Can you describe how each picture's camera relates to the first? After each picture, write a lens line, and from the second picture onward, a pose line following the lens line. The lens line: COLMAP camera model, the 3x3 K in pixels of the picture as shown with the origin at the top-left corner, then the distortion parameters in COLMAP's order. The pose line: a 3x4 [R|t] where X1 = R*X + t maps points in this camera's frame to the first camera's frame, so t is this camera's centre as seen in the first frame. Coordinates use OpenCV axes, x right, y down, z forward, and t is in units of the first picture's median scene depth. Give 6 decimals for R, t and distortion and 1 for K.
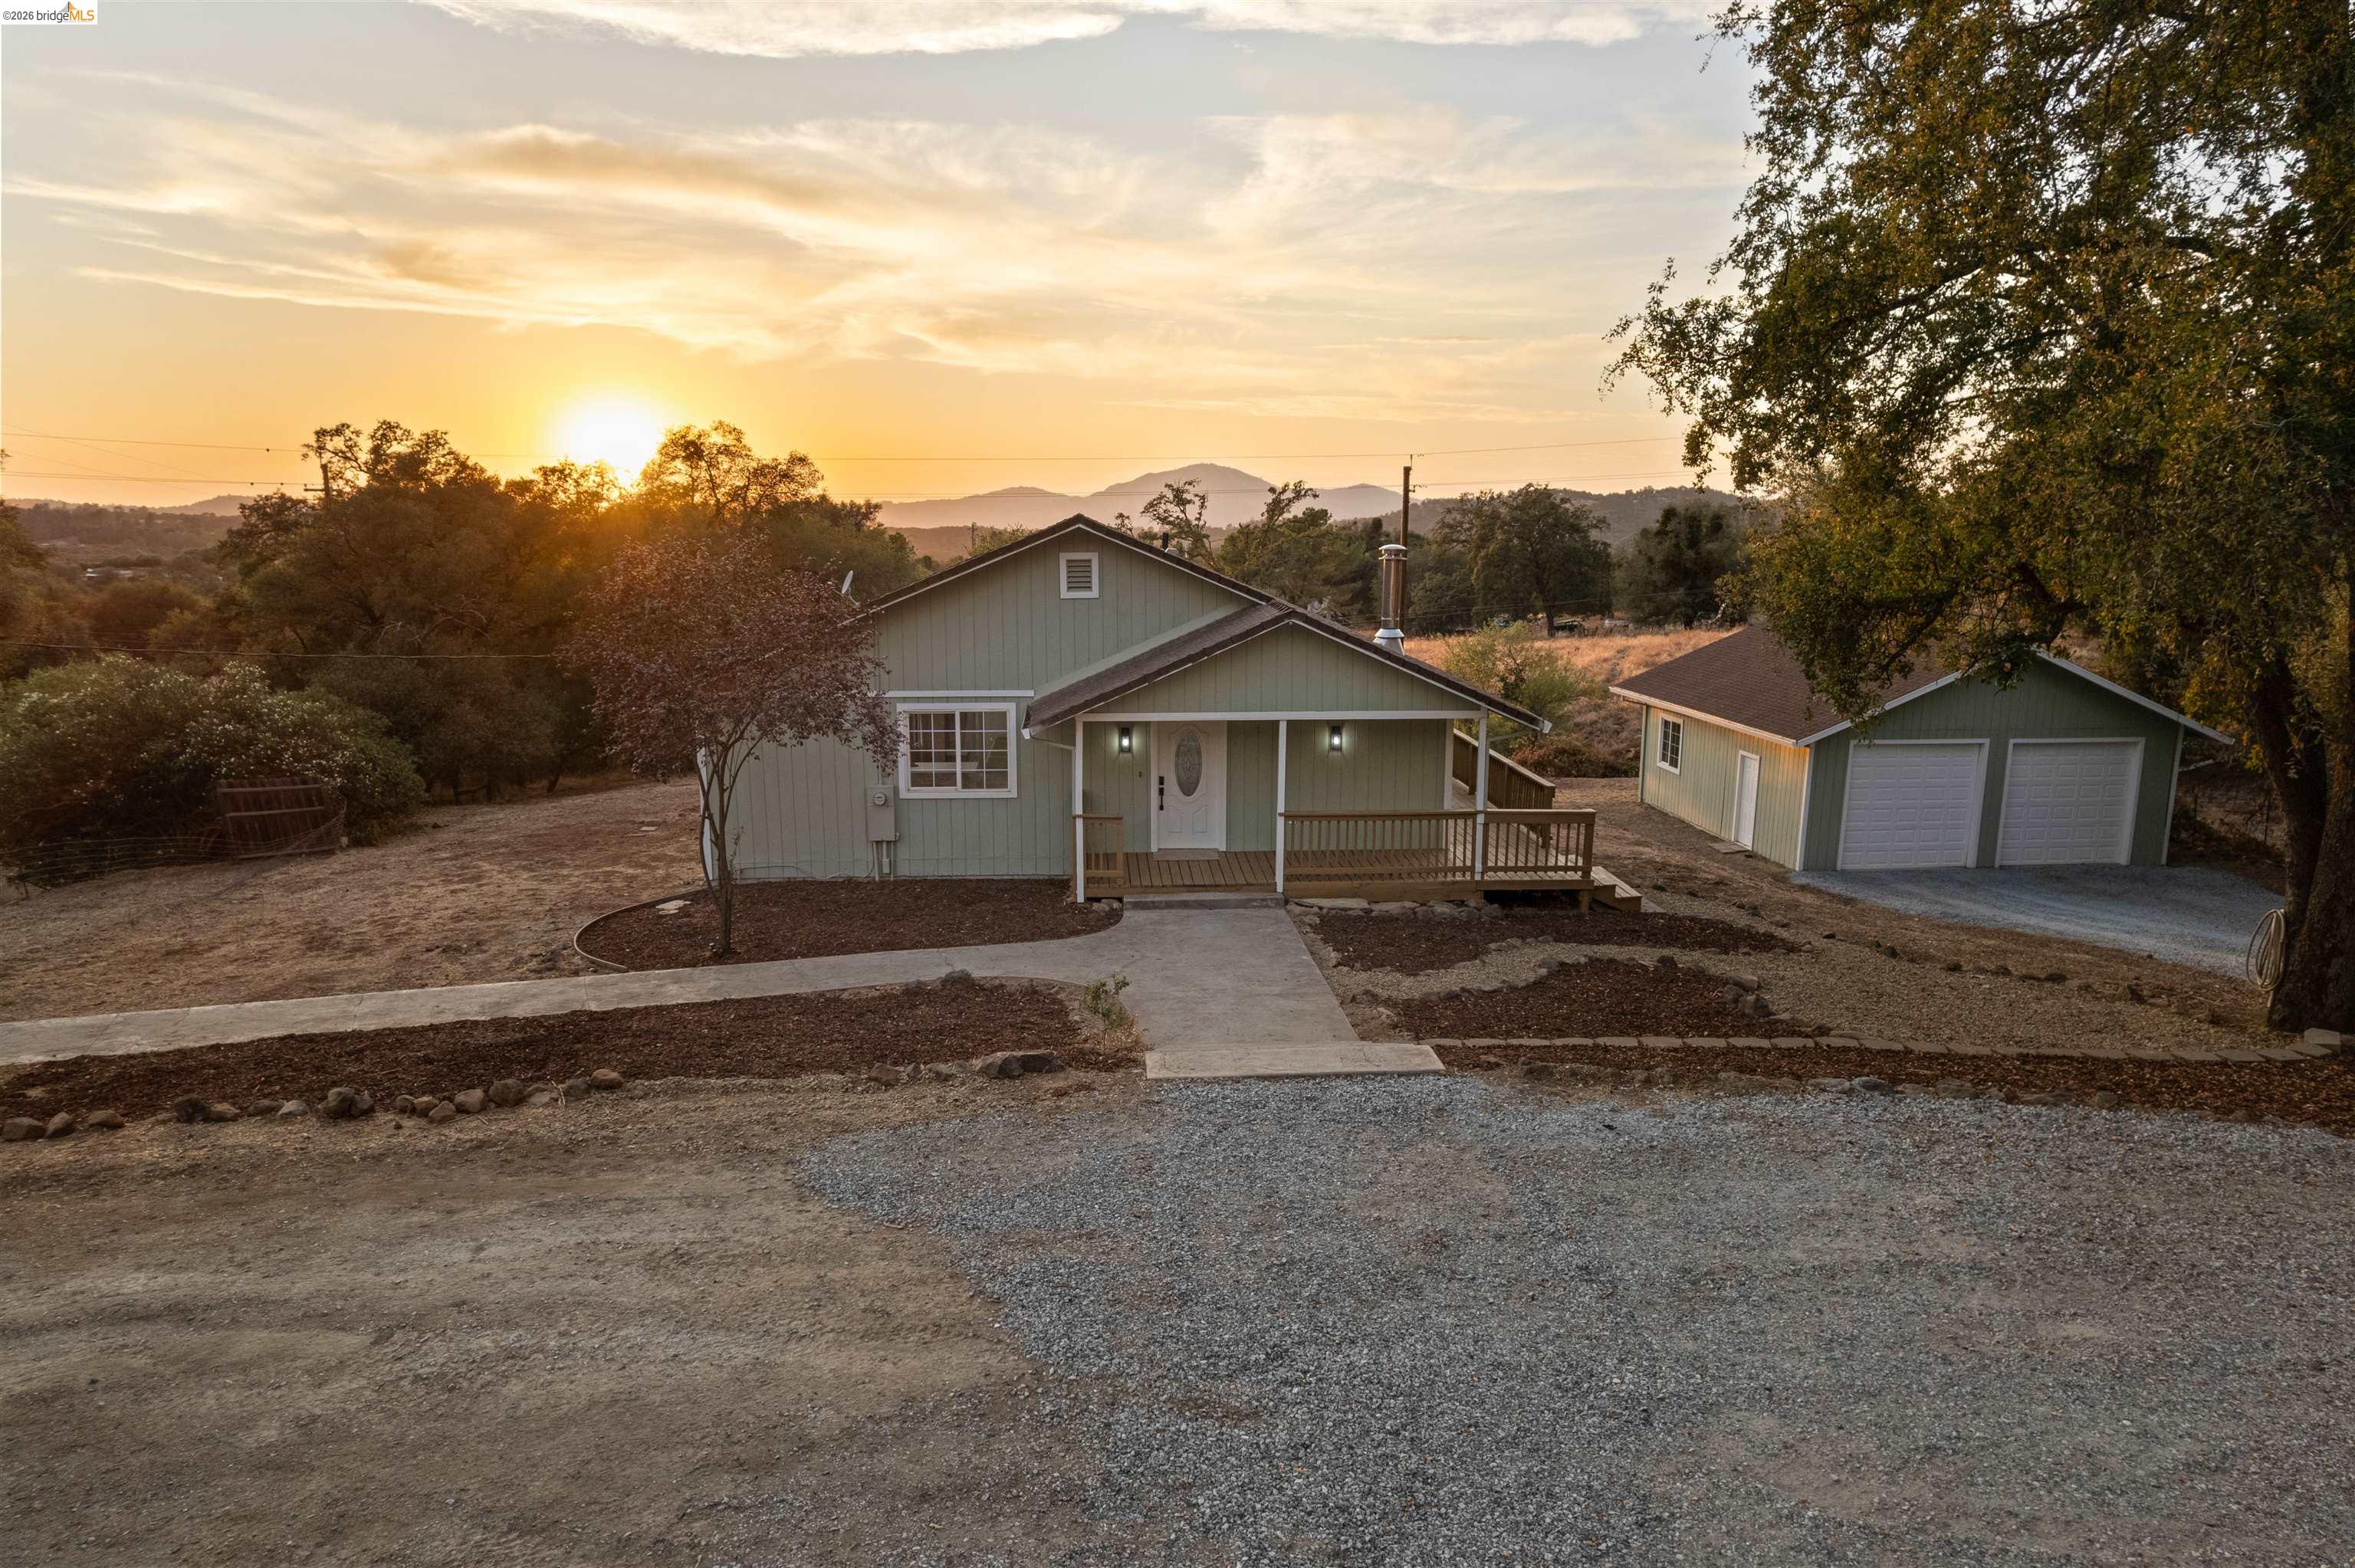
lens RADIAL K [[1527.3, 0, 1195.6], [0, 1527.3, 809.8], [0, 0, 1]] dist [-0.082719, 0.087800]
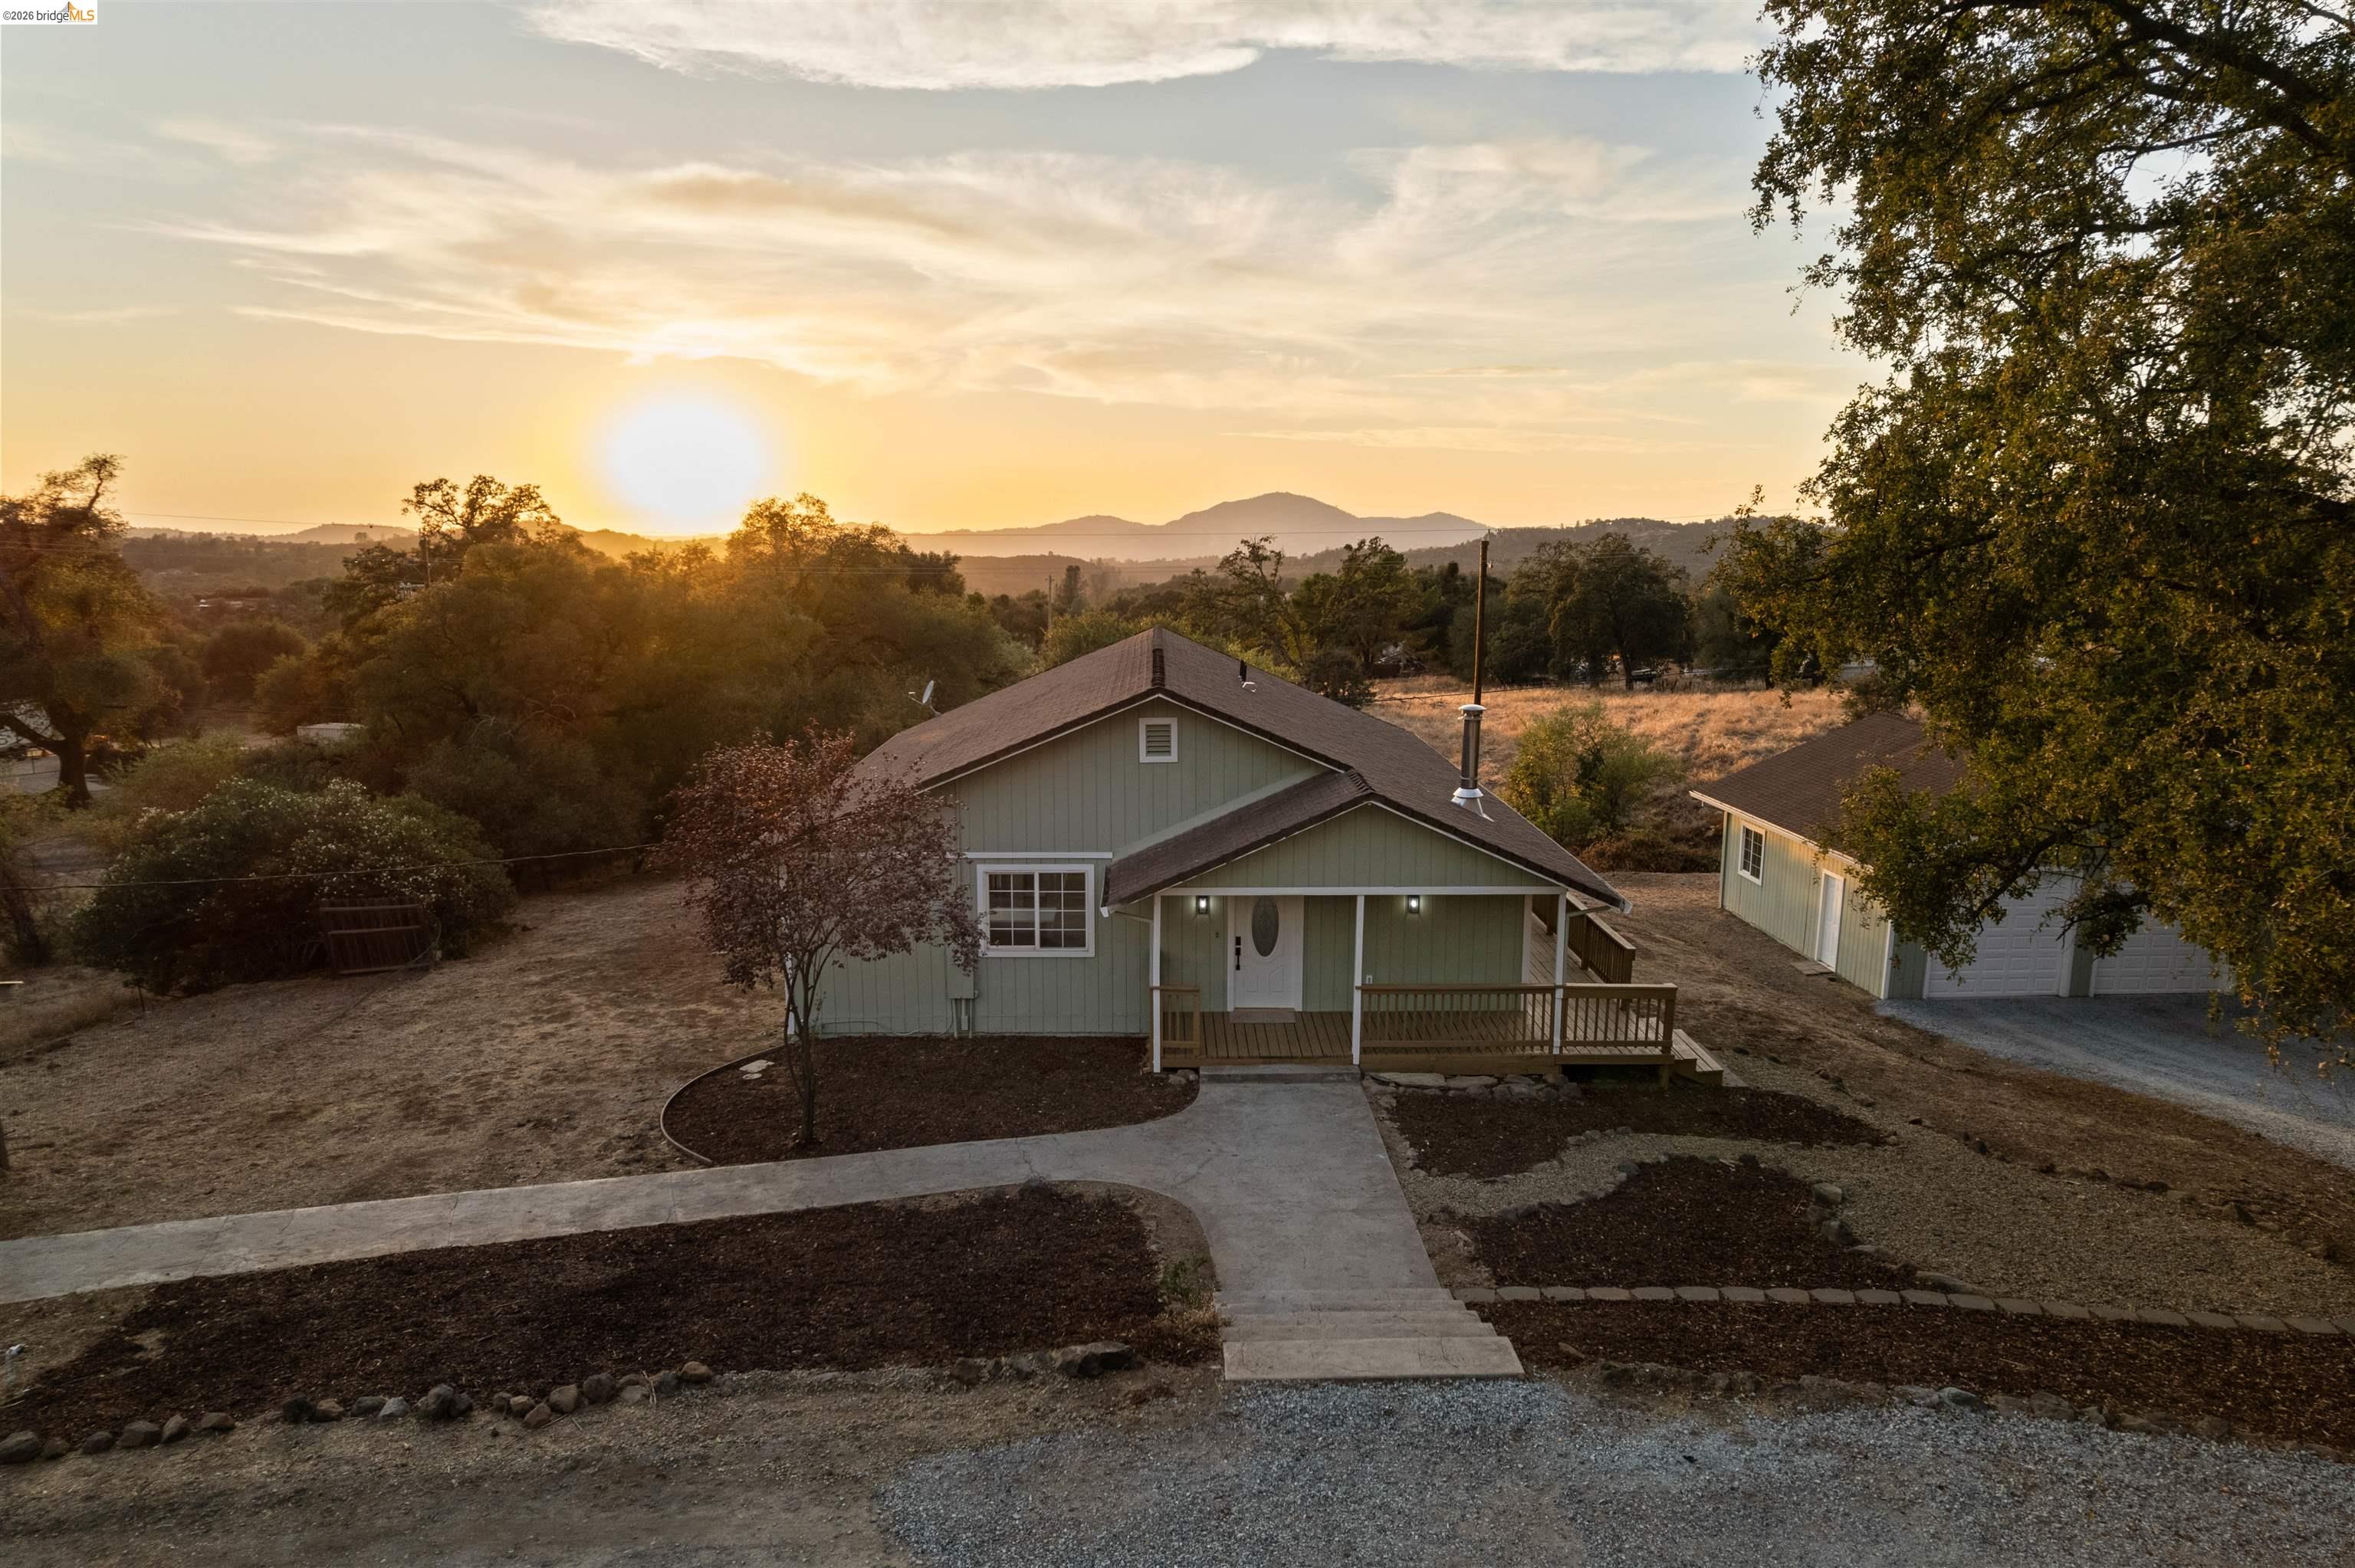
lens RADIAL K [[1527.3, 0, 1195.6], [0, 1527.3, 809.8], [0, 0, 1]] dist [-0.082719, 0.087800]
pose [[0.998822, 0.008424, -0.047796, -0.003603], [-0.009231, 0.999818, -0.016692, -0.095681], [0.047647, 0.017114, 0.998718, -0.003633]]
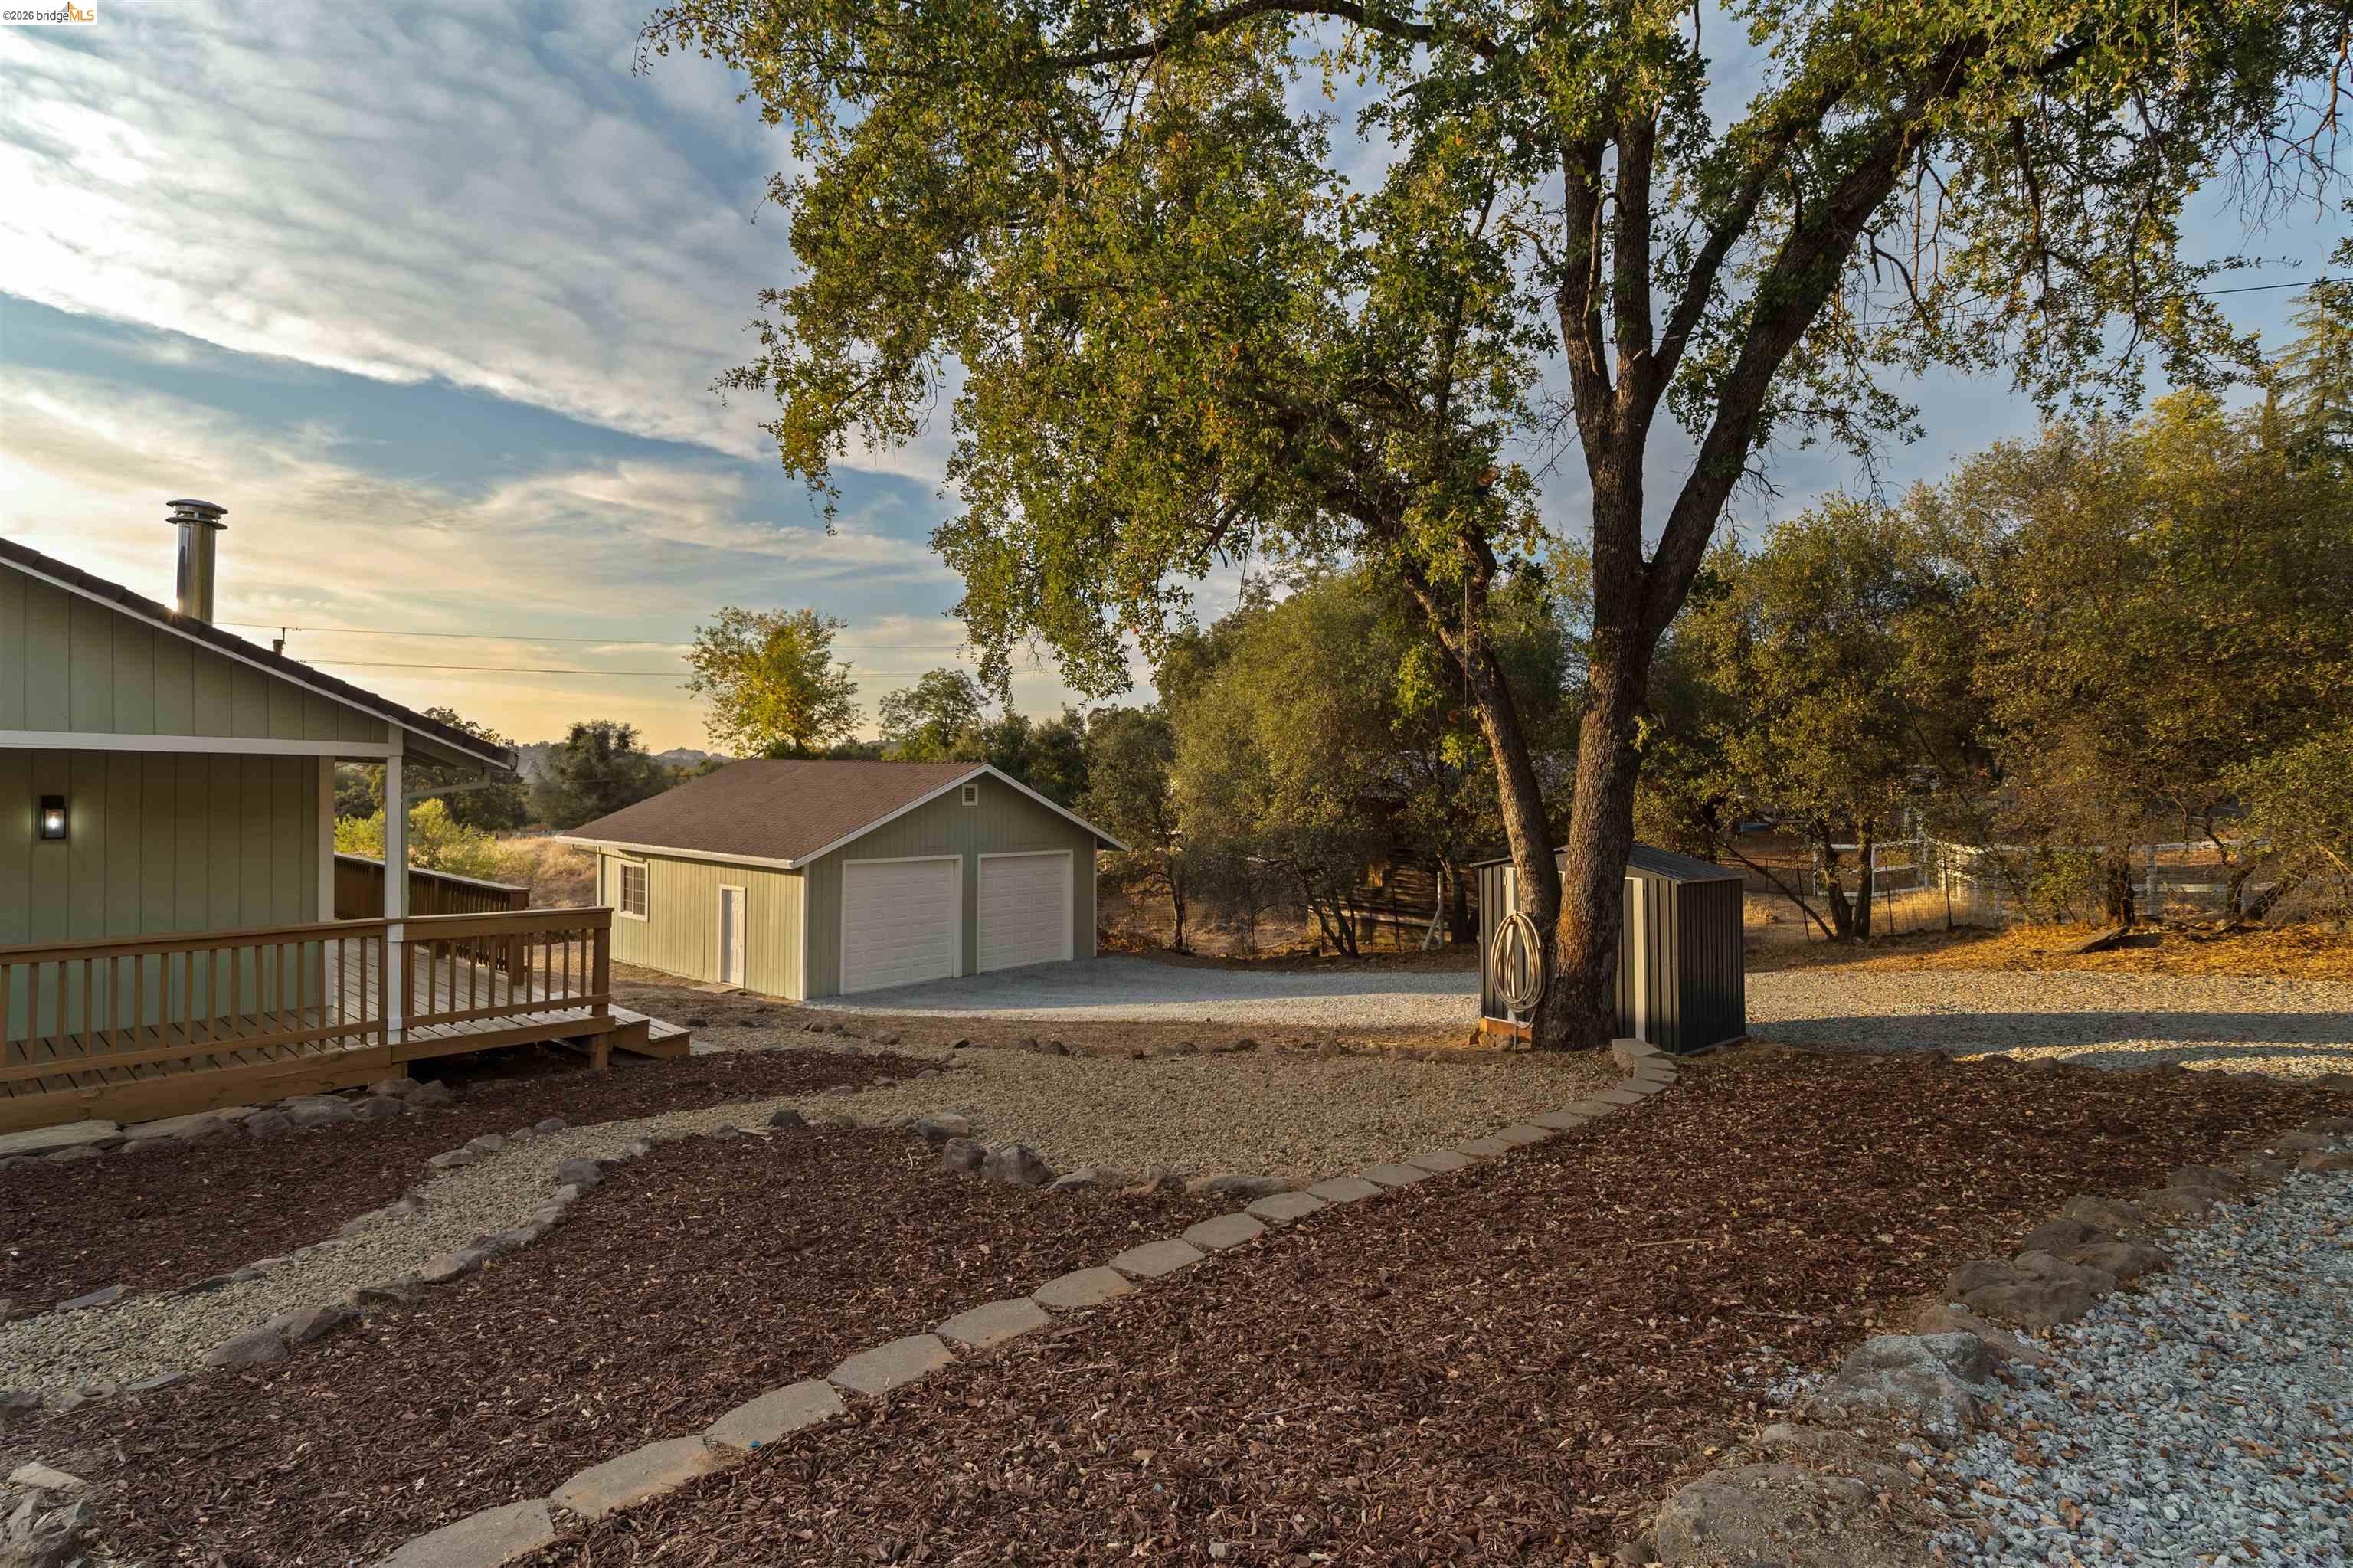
lens RADIAL K [[1121.4, 0, 1198.4], [0, 1121.4, 760.1], [0, 0, 1]] dist [0.001935, 0.000415]
pose [[0.687190, 0.027828, 0.725945, 0.086066], [0.116983, 0.981987, -0.148380, 0.039715], [-0.716997, 0.186889, 0.671556, 0.492591]]
